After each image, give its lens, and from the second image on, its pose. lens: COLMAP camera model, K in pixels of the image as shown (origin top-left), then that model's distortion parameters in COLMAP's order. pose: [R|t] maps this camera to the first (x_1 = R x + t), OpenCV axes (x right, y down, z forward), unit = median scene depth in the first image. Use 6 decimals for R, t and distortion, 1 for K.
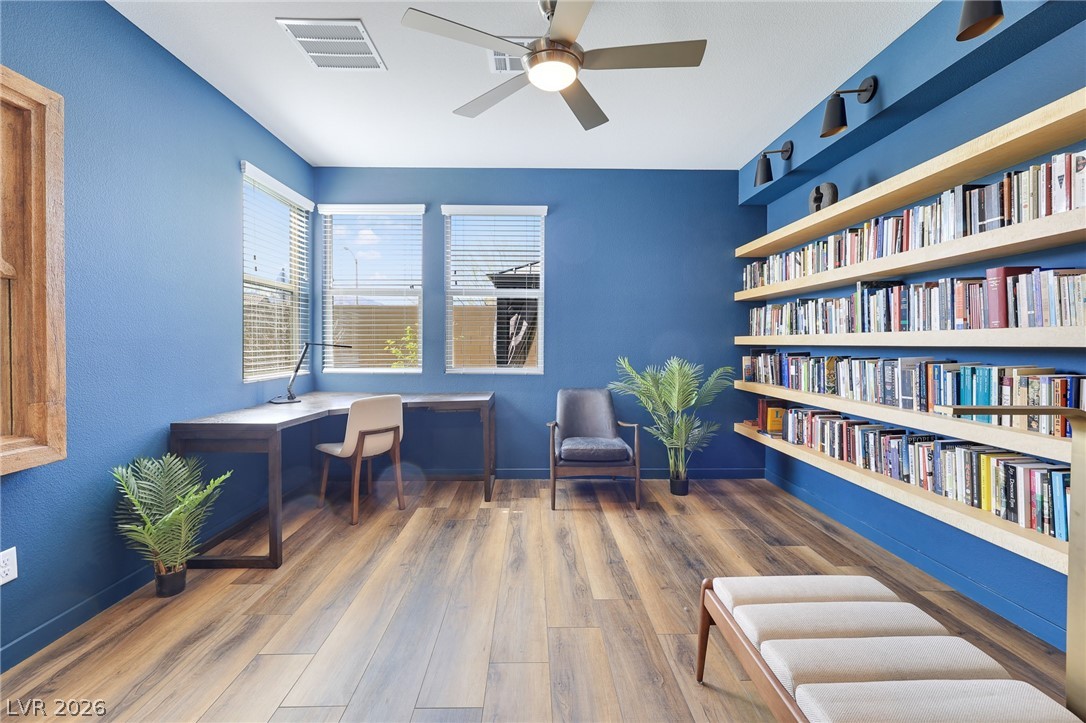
lens RADIAL K [[473.6, 0, 543.9], [0, 473.6, 341.8], [0, 0, 1]] dist [-0.001002, -0.000116]
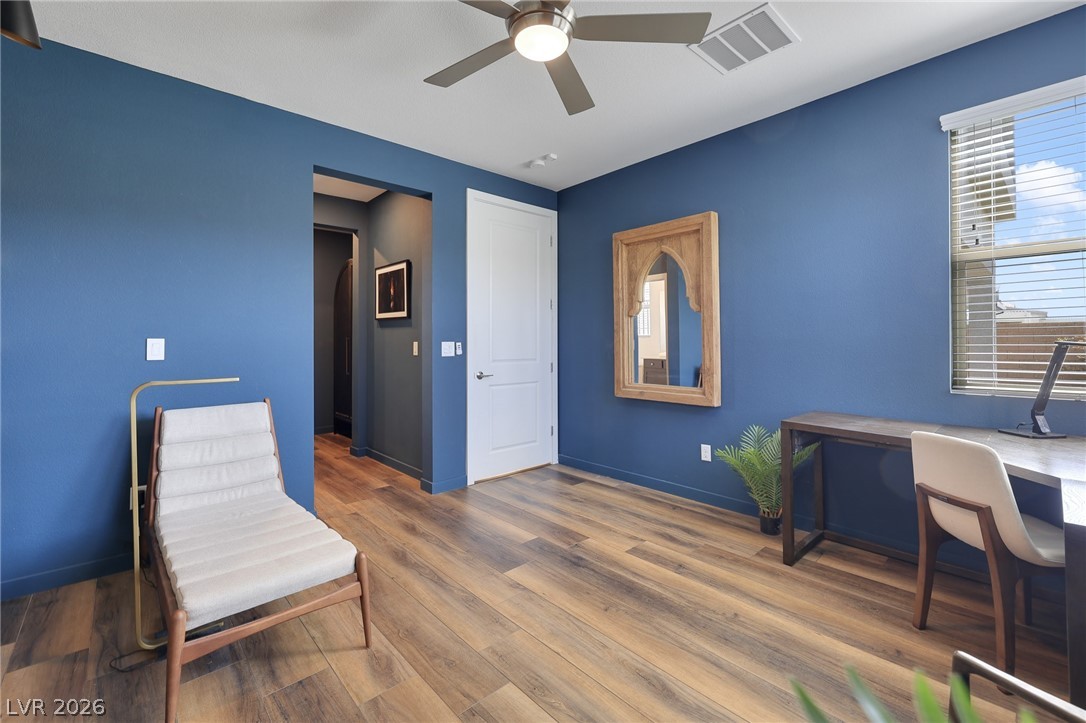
lens RADIAL K [[473.6, 0, 543.9], [0, 473.6, 341.8], [0, 0, 1]] dist [-0.001002, -0.000116]
pose [[-0.764439, 0.000017, -0.644697, 0.633287], [0.006181, 0.999954, -0.007303, -0.000675], [0.644667, -0.009568, -0.764404, 1.841237]]
